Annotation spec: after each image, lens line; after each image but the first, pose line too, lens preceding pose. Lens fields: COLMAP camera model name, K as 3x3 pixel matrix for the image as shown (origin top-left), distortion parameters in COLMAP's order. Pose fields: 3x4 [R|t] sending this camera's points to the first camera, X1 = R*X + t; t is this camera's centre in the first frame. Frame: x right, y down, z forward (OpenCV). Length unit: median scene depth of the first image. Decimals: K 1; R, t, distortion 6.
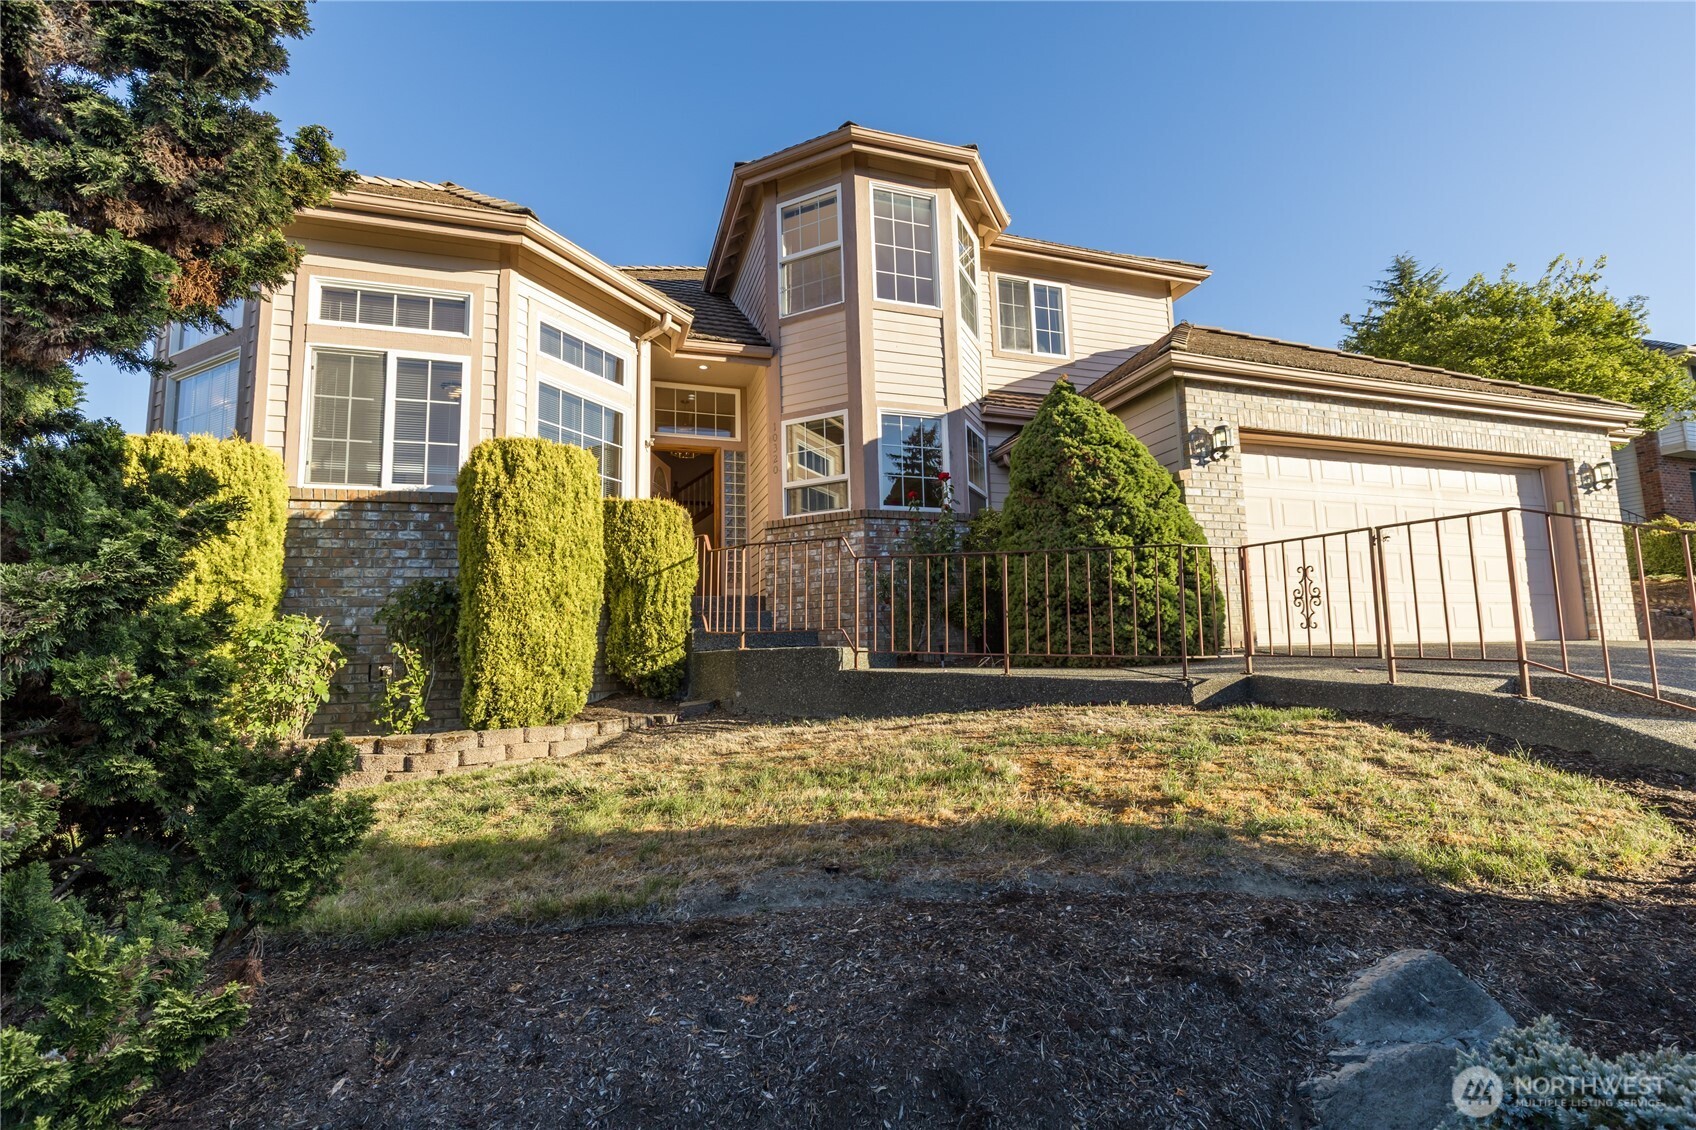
lens RADIAL K [[787.8, 0, 848.0], [0, 787.8, 565.0], [0, 0, 1]] dist [-0.000585, -0.000153]
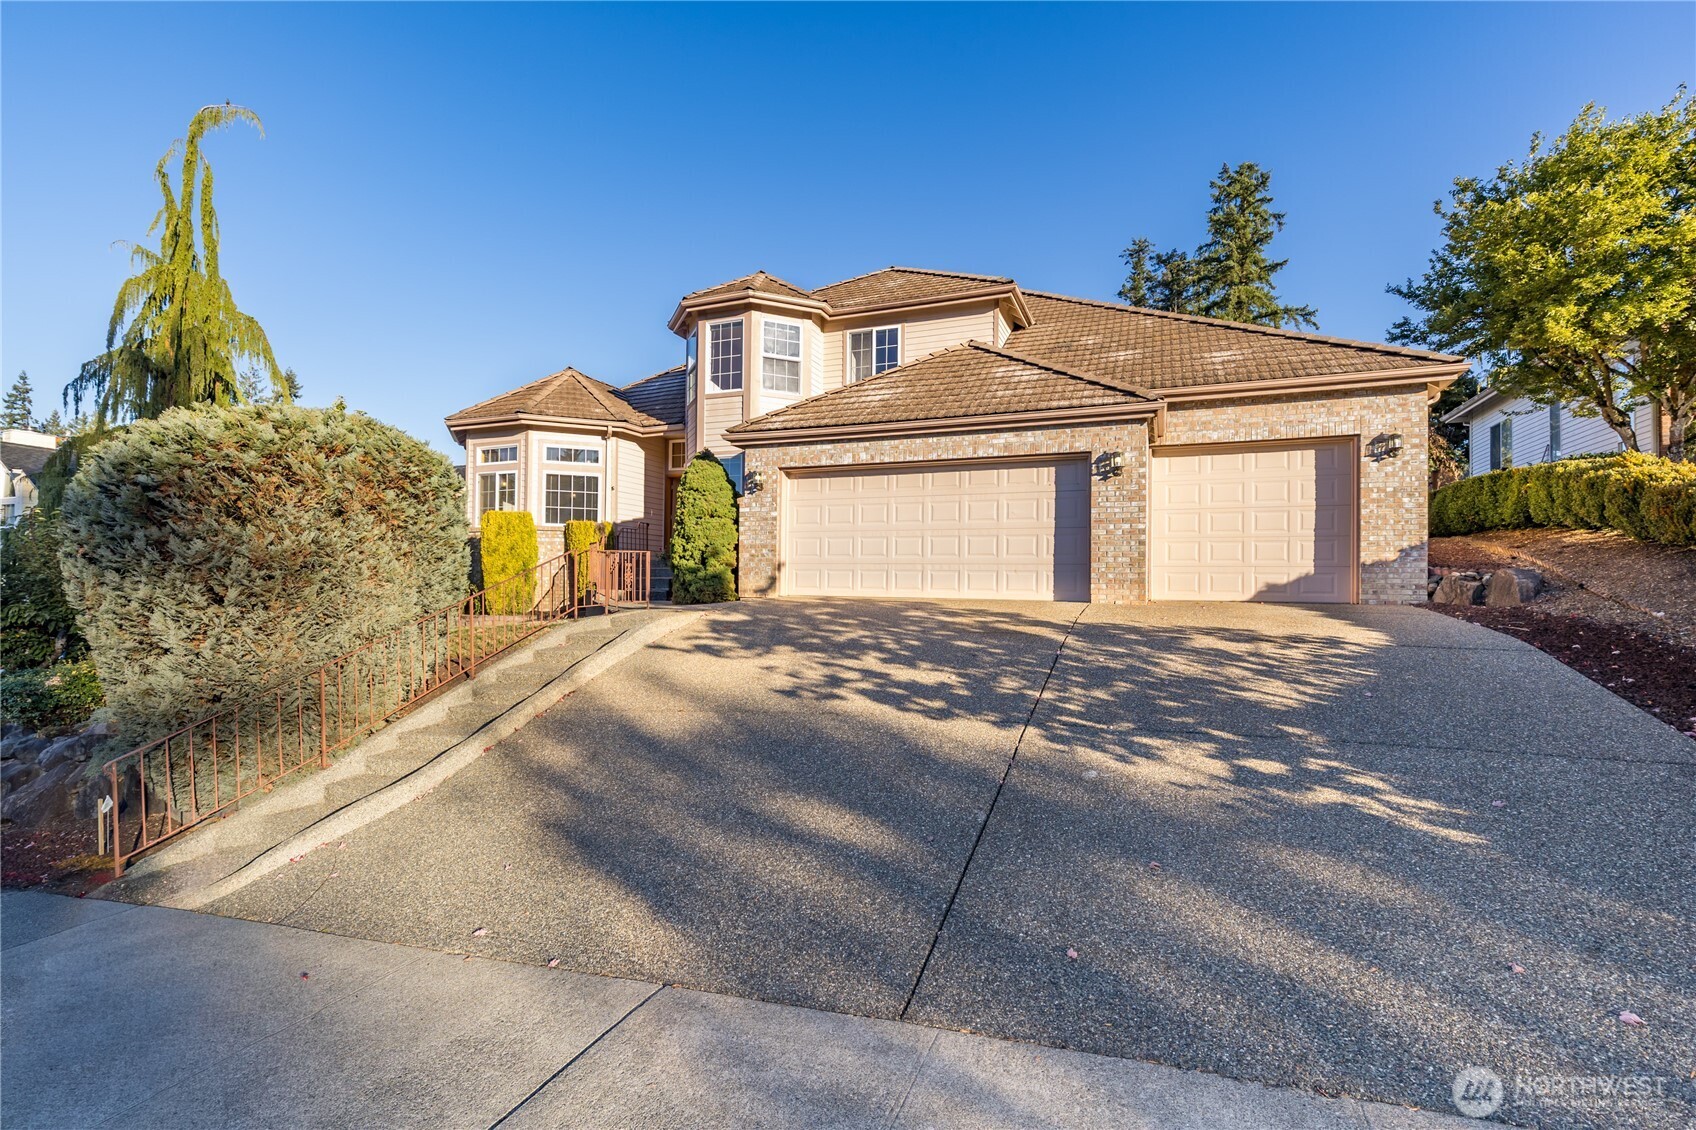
lens RADIAL K [[787.8, 0, 848.0], [0, 787.8, 565.0], [0, 0, 1]] dist [-0.000585, -0.000153]
pose [[0.729959, 0.019585, -0.683210, 1.665409], [0.055806, 0.994544, 0.088134, -0.102662], [0.681209, -0.102461, 0.724884, -0.116628]]
